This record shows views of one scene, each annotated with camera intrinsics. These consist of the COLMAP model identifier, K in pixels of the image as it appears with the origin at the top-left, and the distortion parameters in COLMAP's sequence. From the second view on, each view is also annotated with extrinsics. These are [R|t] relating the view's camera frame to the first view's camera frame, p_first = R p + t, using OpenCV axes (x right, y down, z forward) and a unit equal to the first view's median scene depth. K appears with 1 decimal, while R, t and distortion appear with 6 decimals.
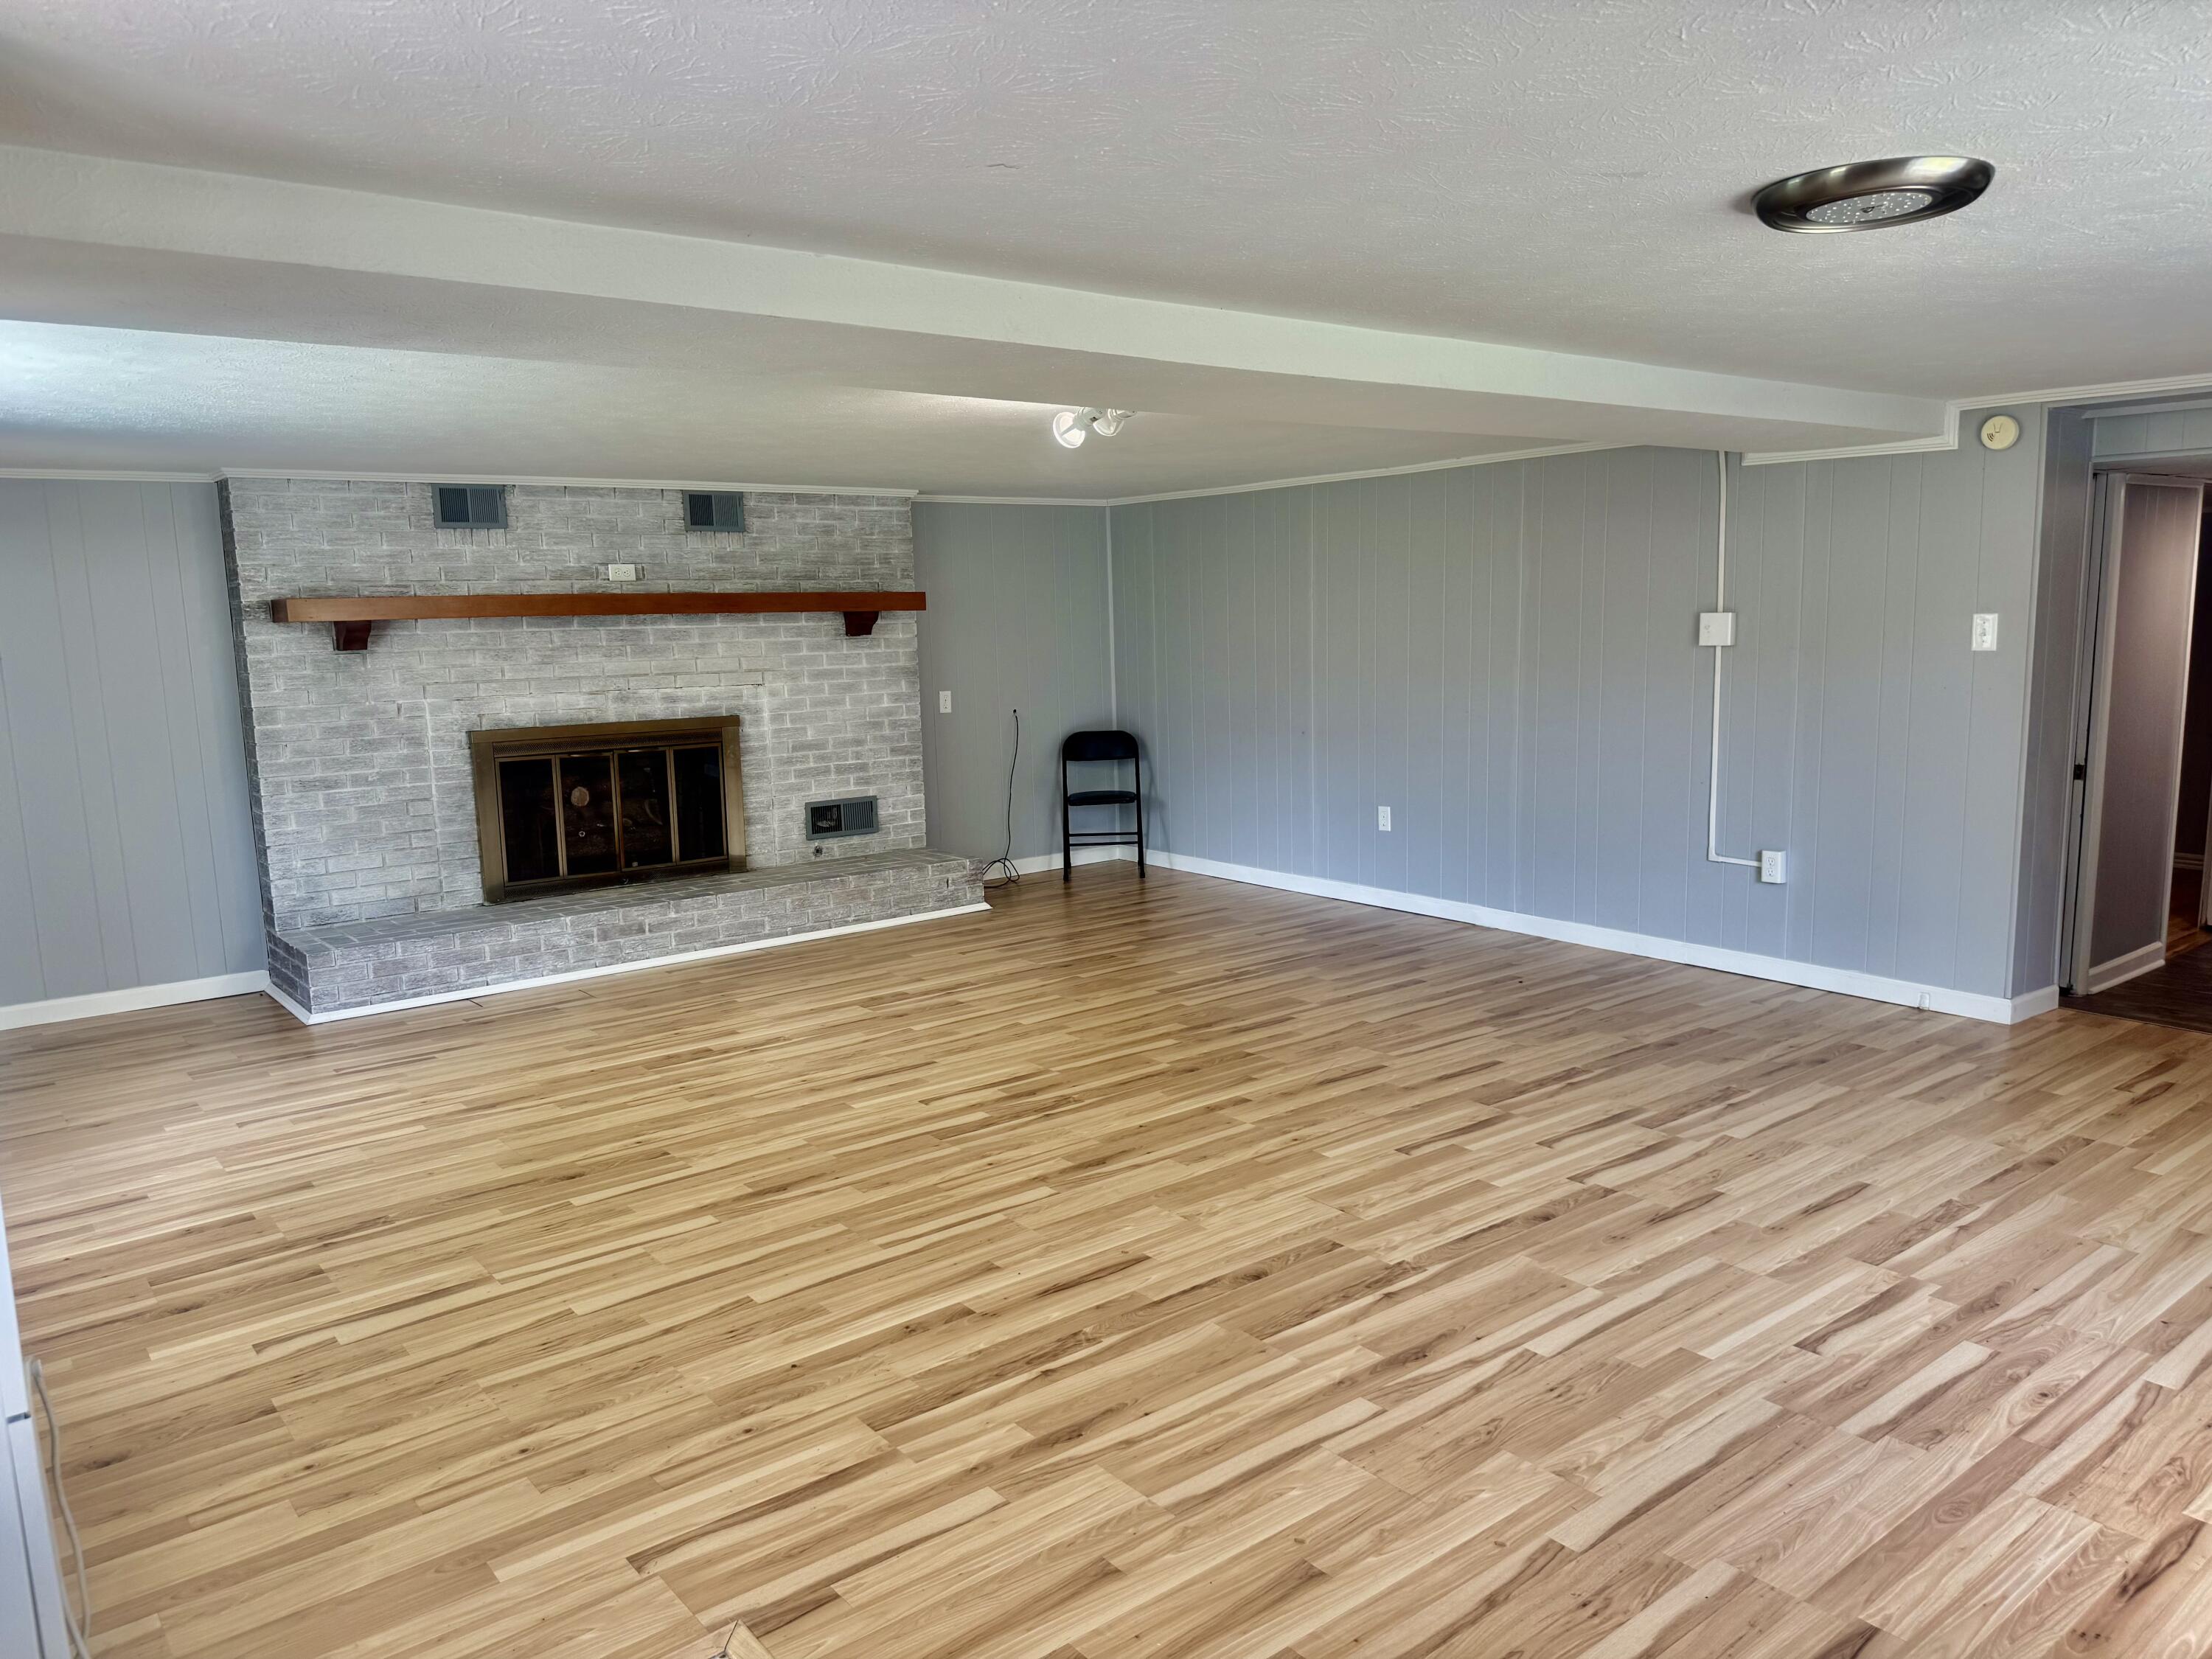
lens RADIAL K [[1549.3, 0, 1102.8], [0, 1549.3, 823.4], [0, 0, 1]] dist [0.062291, -0.062282]
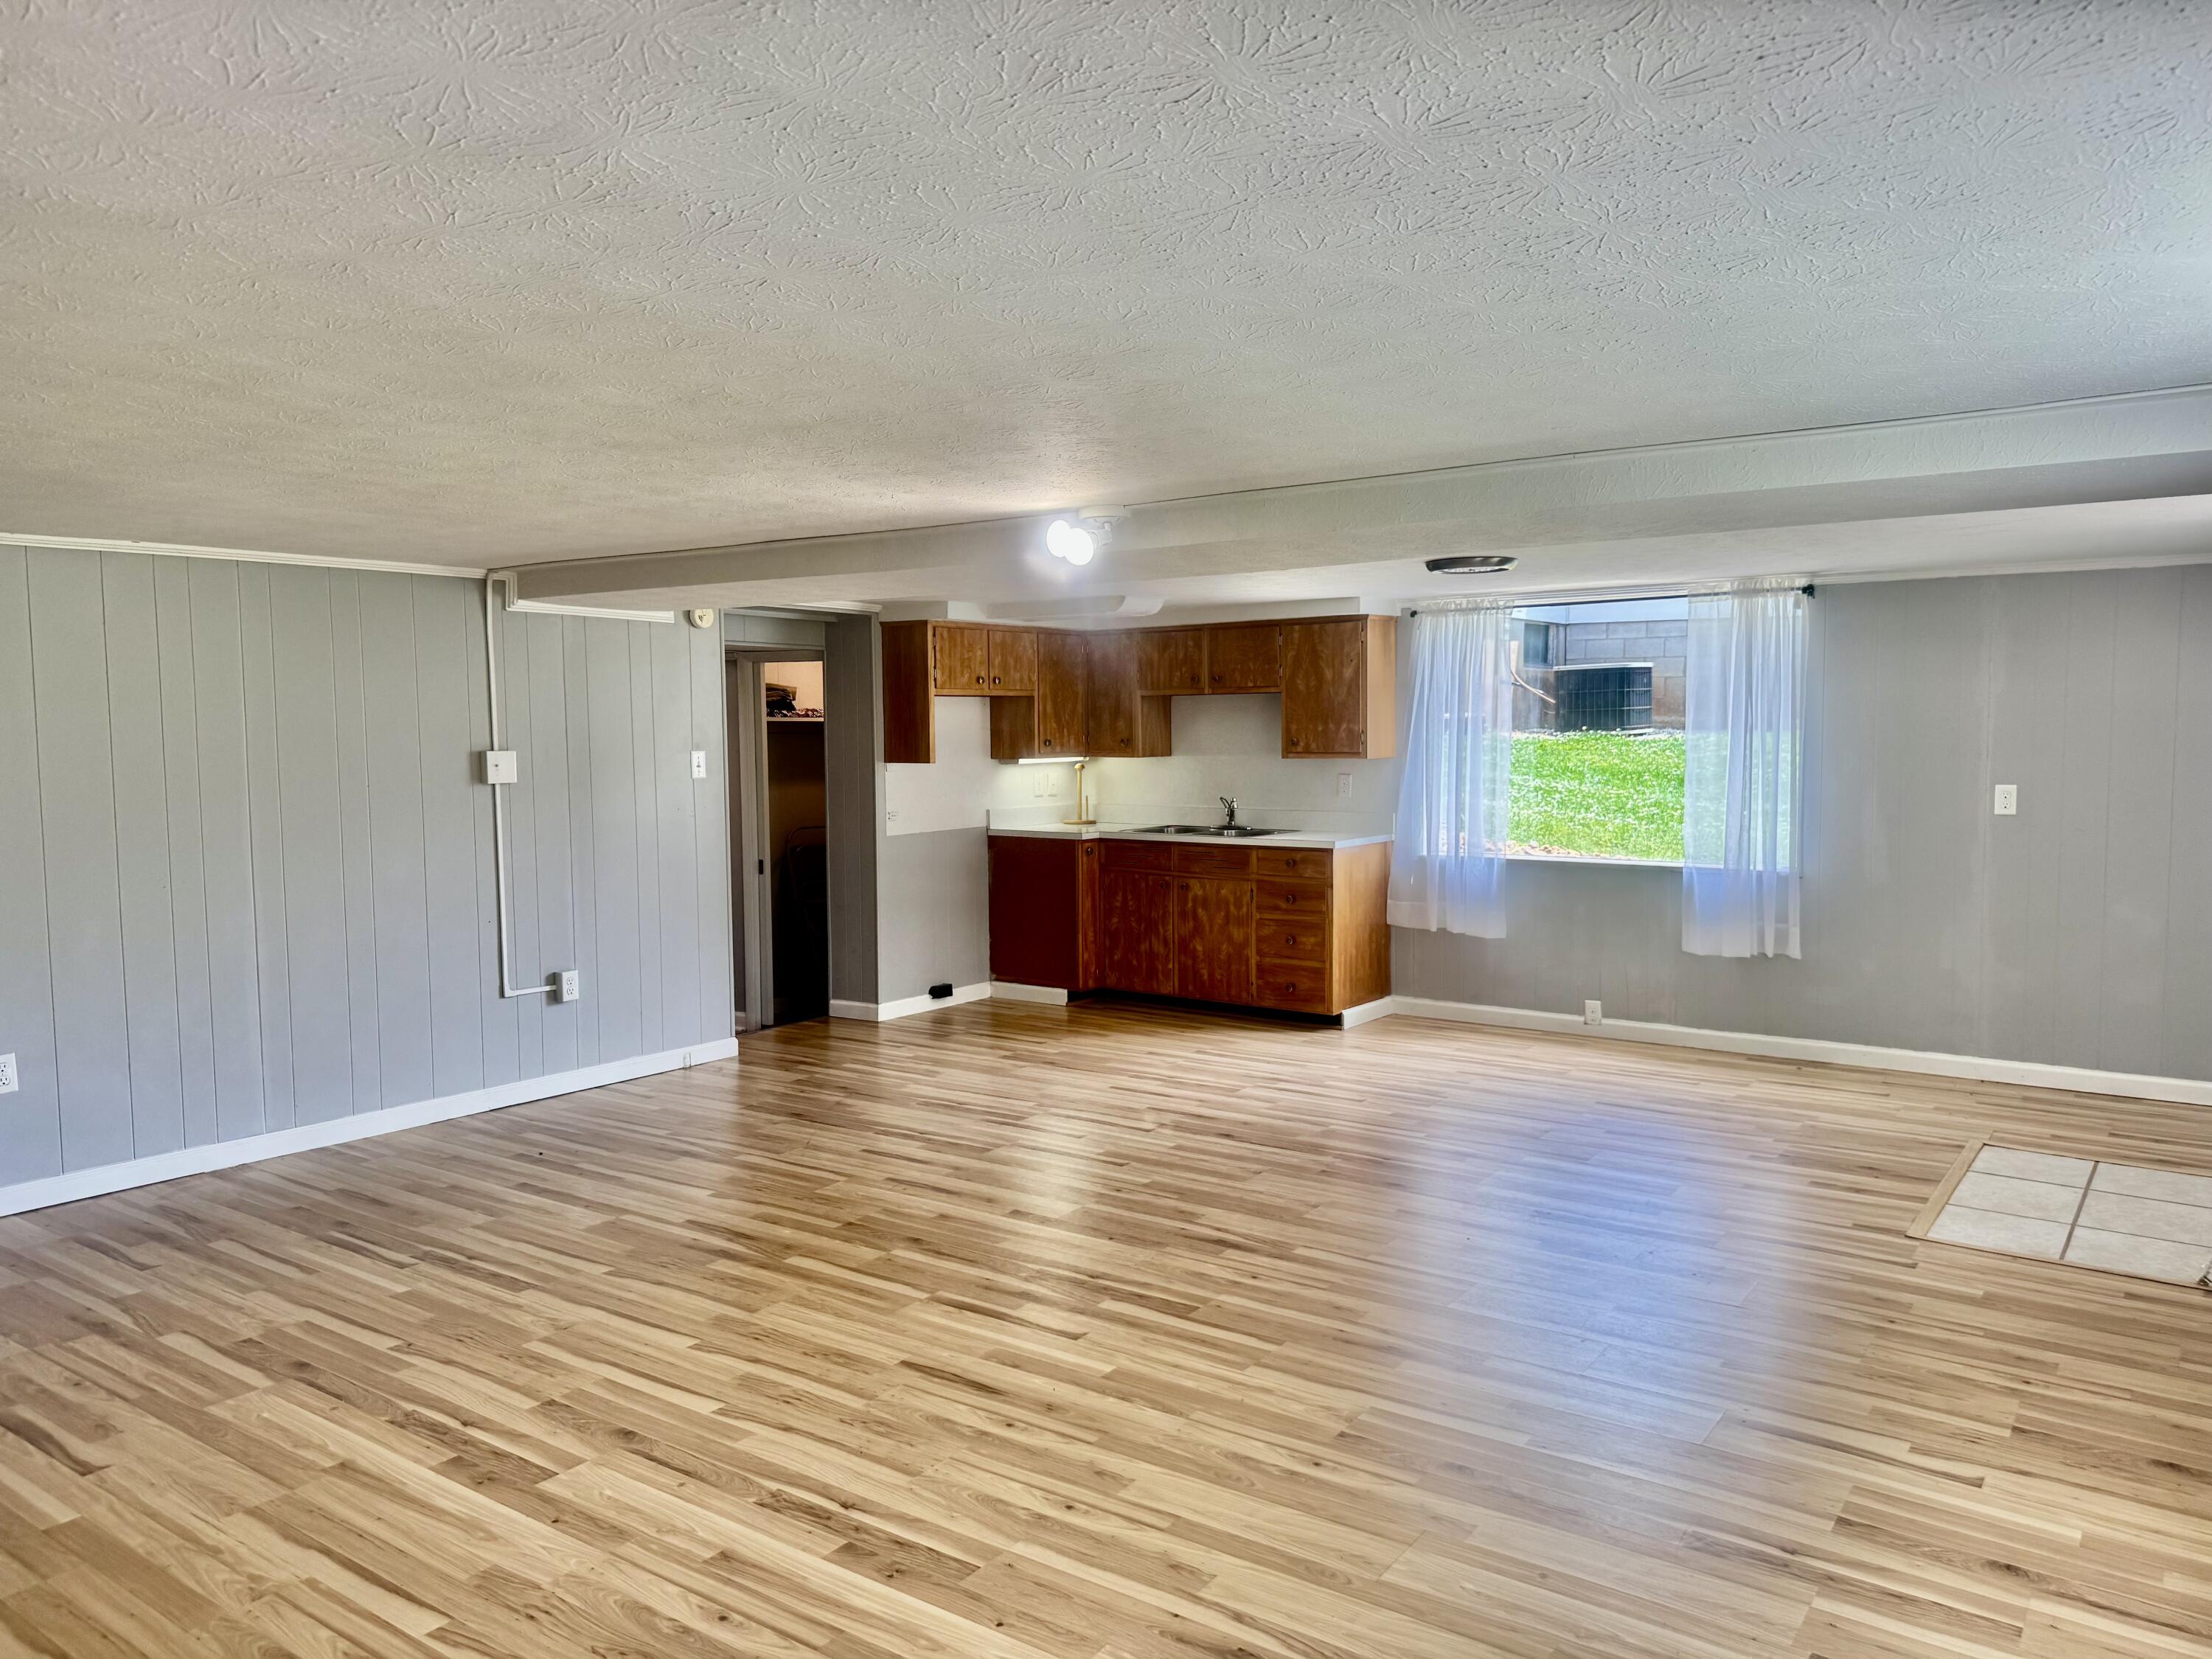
lens RADIAL K [[1569.9, 0, 1106.0], [0, 1569.9, 829.5], [0, 0, 1]] dist [0.029759, -0.028702]
pose [[-0.272381, -0.040566, 0.961334, -1.045922], [0.149627, 0.985171, 0.083967, -0.168085], [-0.950484, 0.166713, -0.262272, 1.363649]]
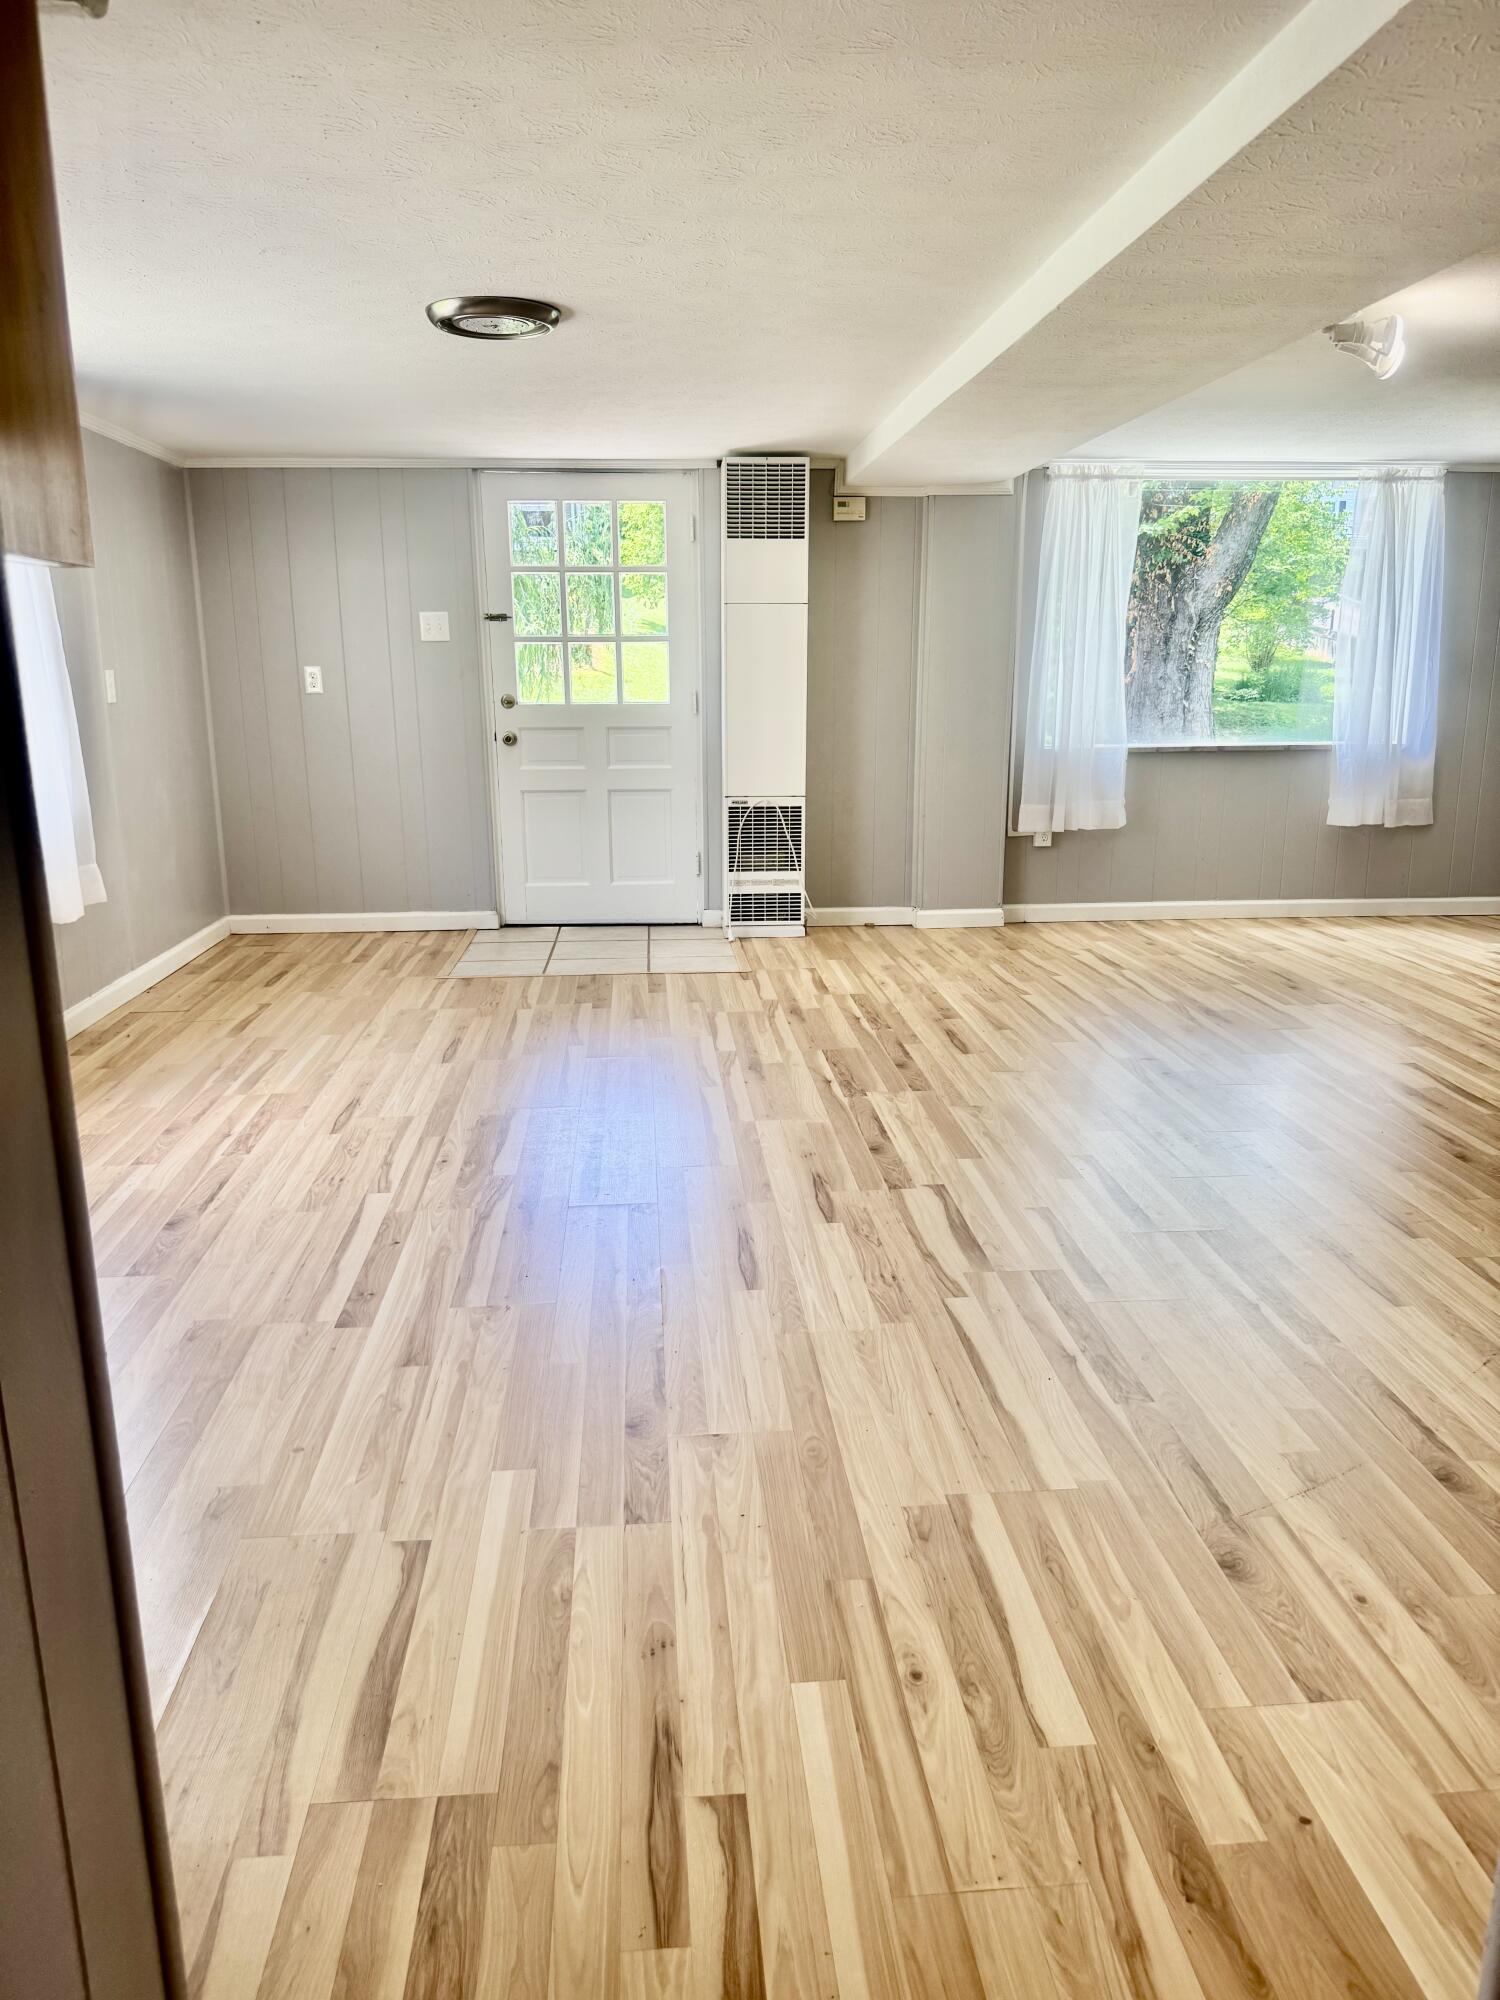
lens RADIAL K [[1375.9, 0, 756.5], [0, 1375.9, 1001.8], [0, 0, 1]] dist [0.000627, -0.000731]
pose [[-0.553460, 0.215855, -0.804418, 0.995908], [-0.102168, 0.940942, 0.322784, -0.128880], [0.826586, 0.260834, -0.498720, 1.288768]]
